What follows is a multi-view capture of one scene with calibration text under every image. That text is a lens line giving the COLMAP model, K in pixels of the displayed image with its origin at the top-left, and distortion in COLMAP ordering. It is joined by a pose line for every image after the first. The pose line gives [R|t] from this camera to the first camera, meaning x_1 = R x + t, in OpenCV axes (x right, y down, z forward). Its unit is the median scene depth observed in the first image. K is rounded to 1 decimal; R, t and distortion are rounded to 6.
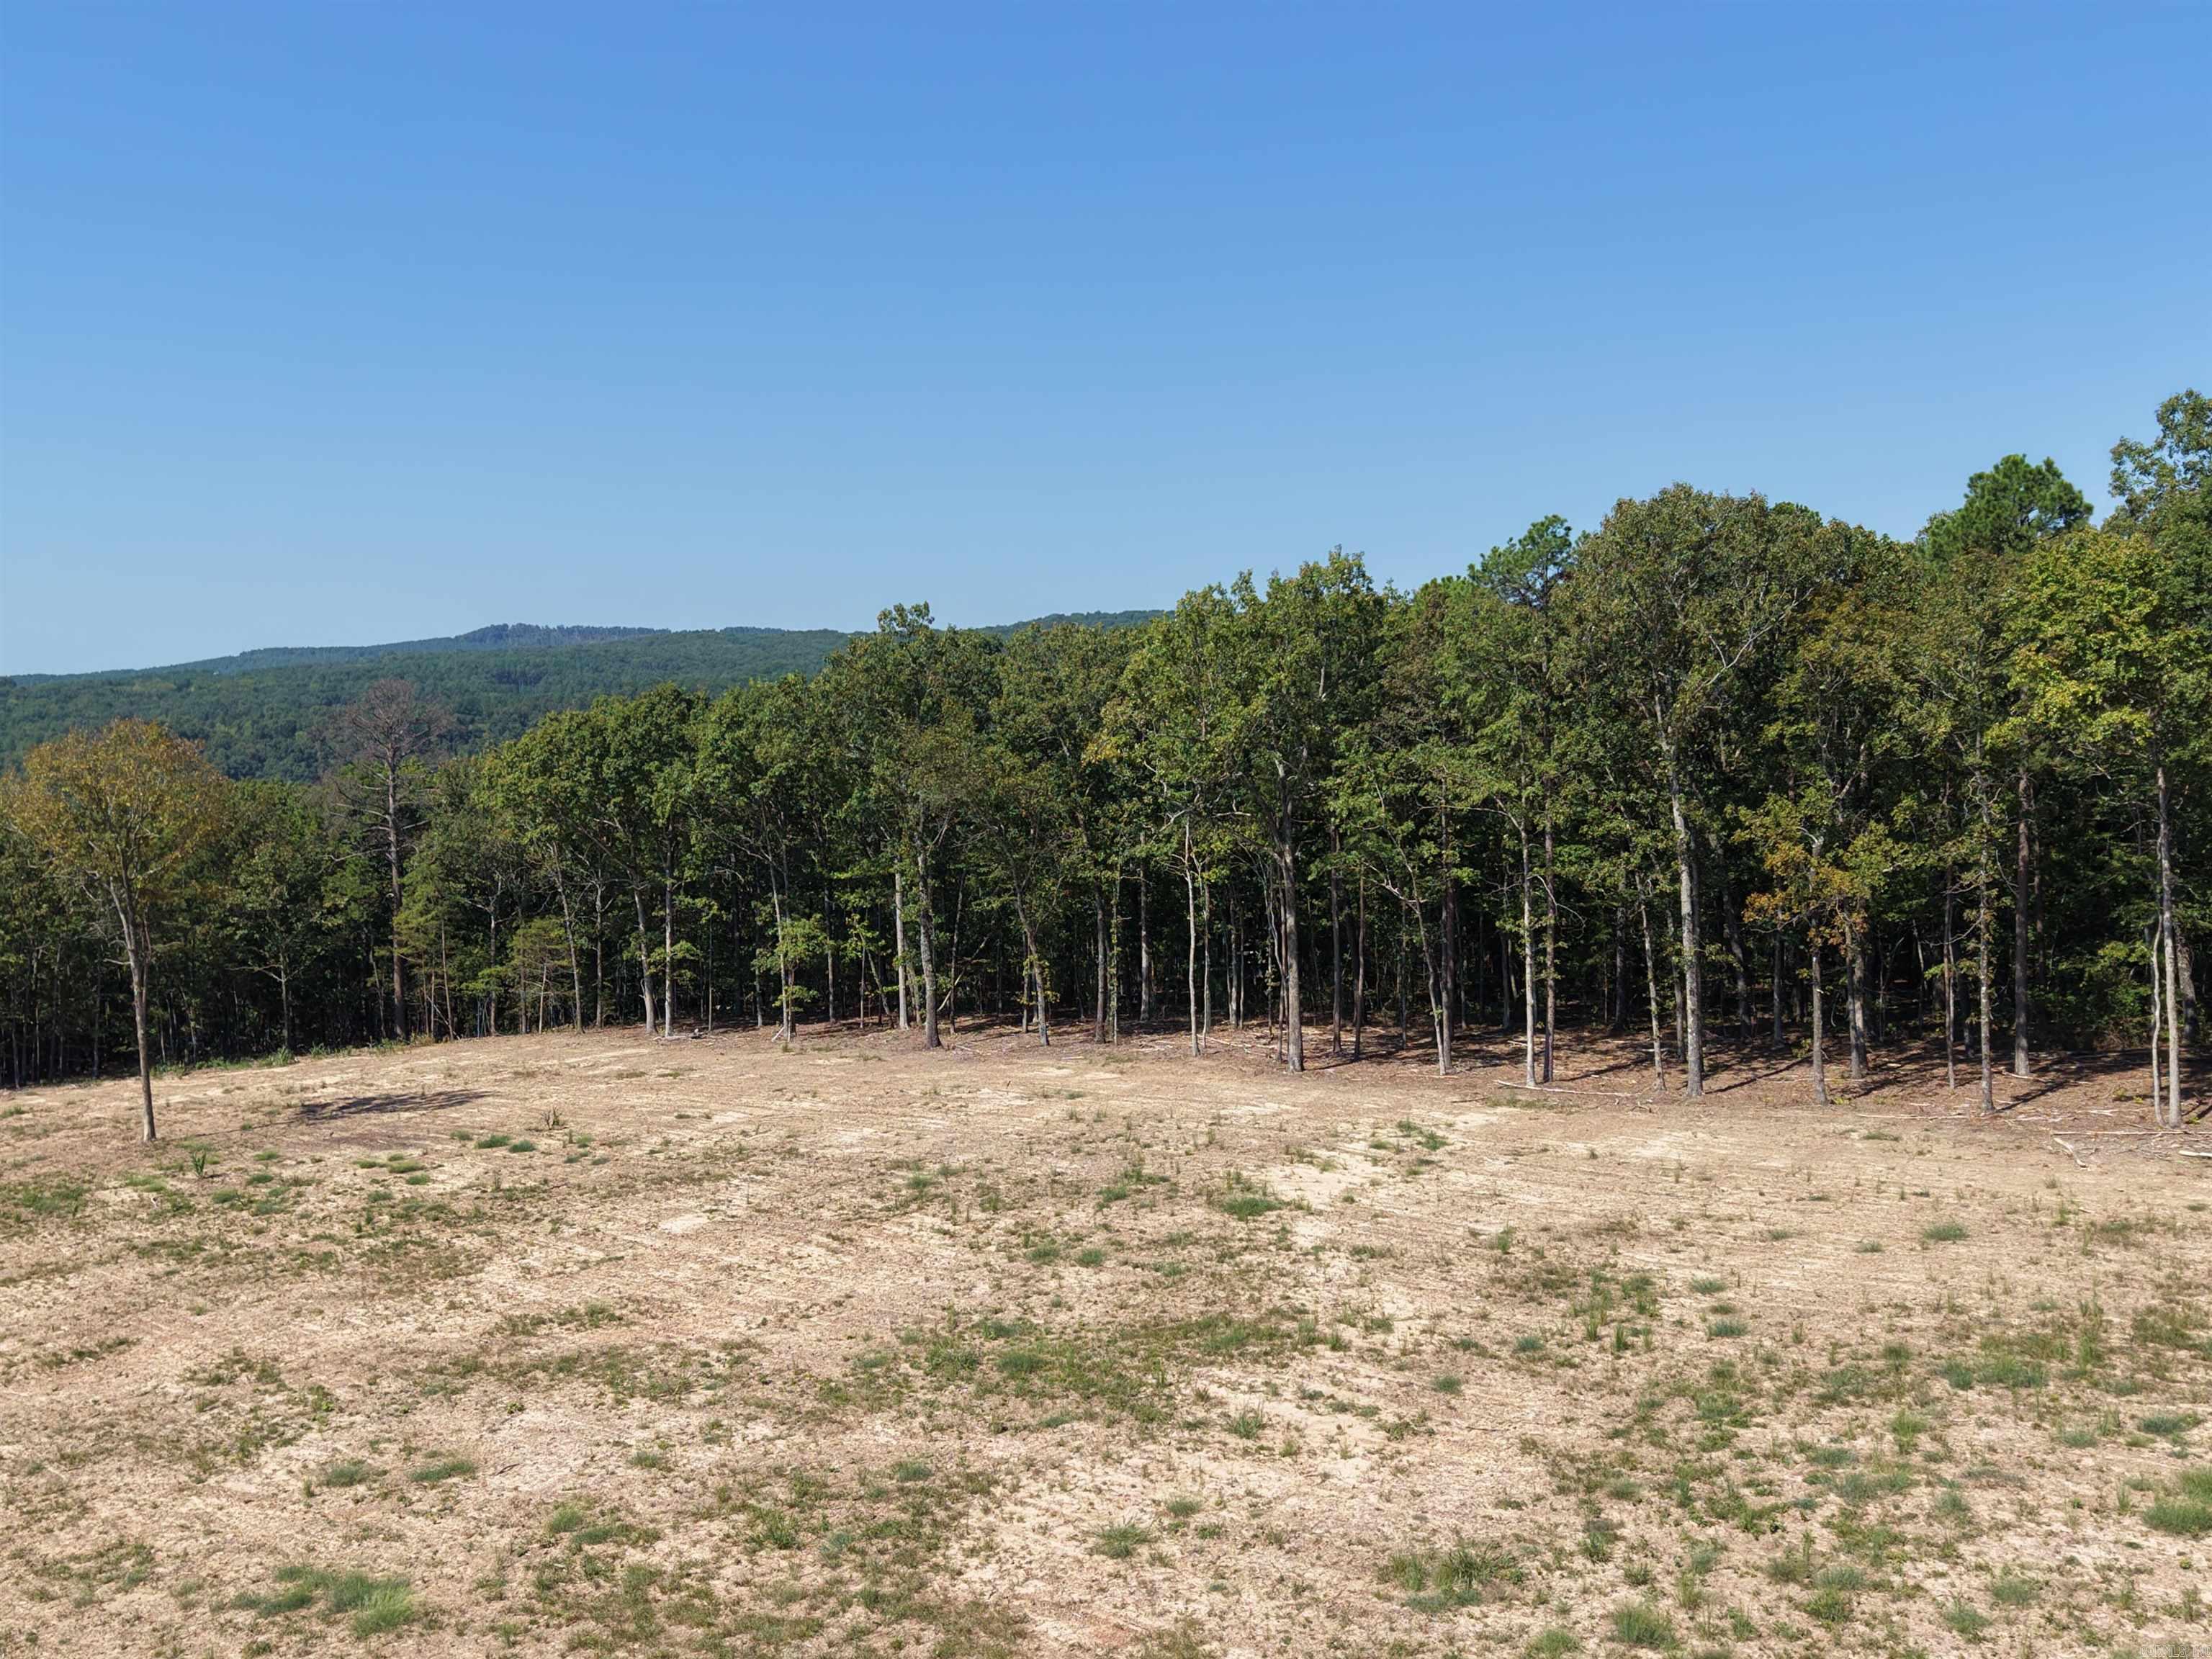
lens RADIAL K [[2018.7, 0, 1112.7], [0, 2018.7, 821.1], [0, 0, 1]] dist [-0.056278, 0.000000]
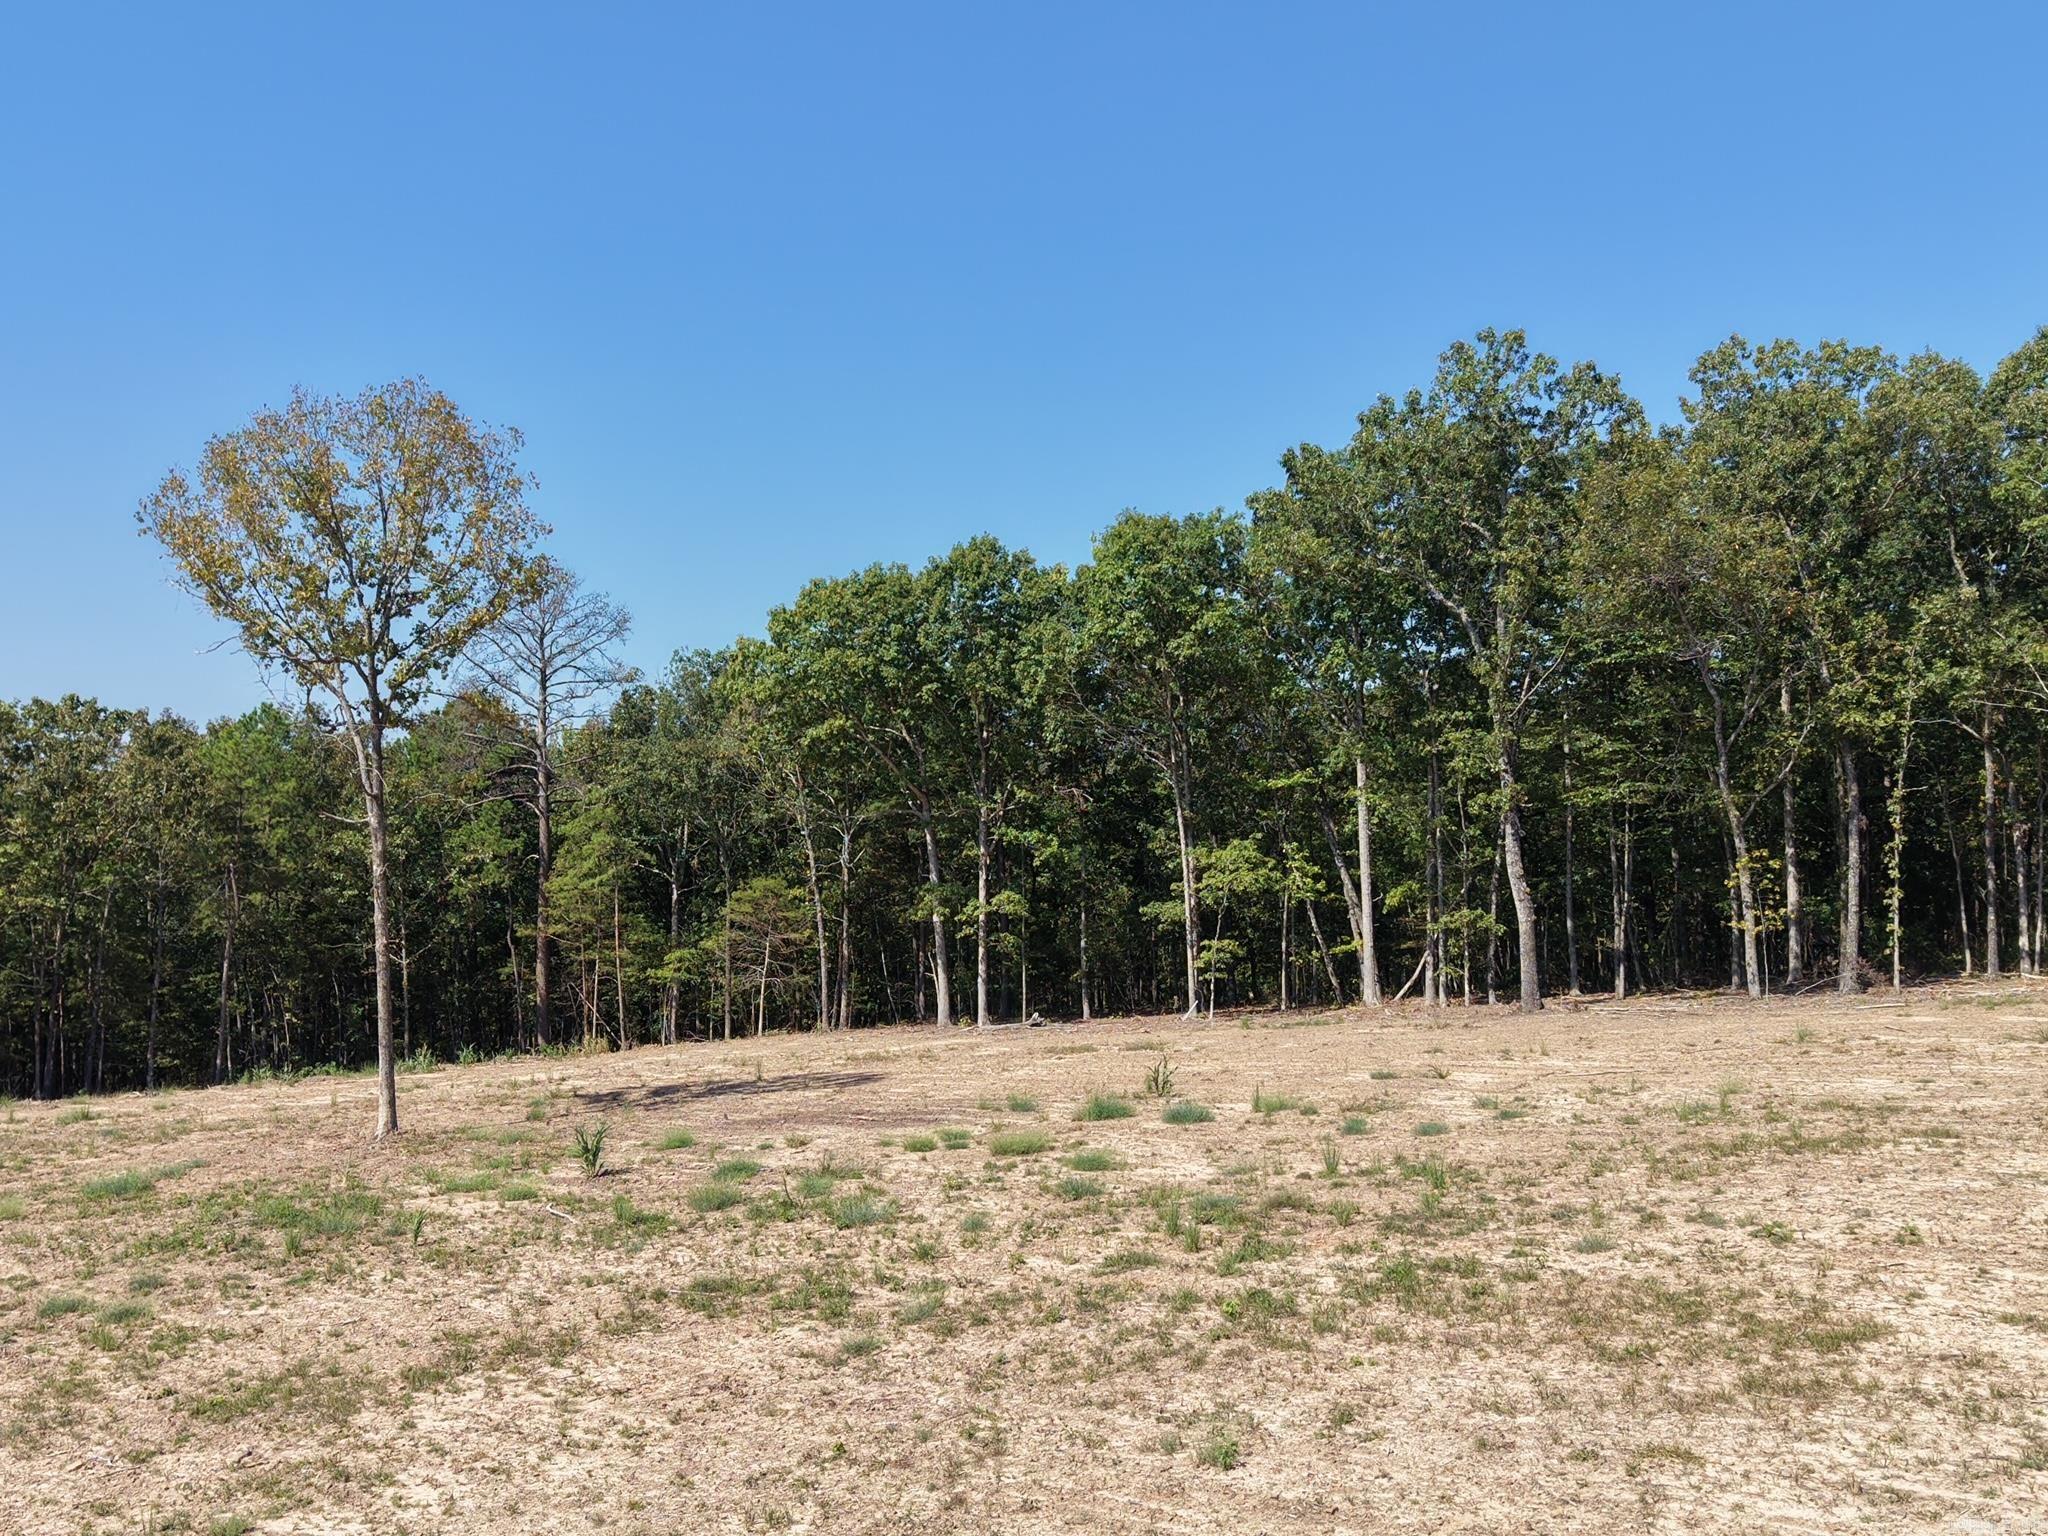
lens RADIAL K [[1869.0, 0, 1026.3], [0, 1869.0, 771.8], [0, 0, 1]] dist [-0.056278, 0.000000]
pose [[0.997951, 0.002840, 0.063925, -0.234036], [0.003200, 0.995550, -0.094180, 0.075093], [-0.063908, 0.094192, 0.993501, 0.314686]]
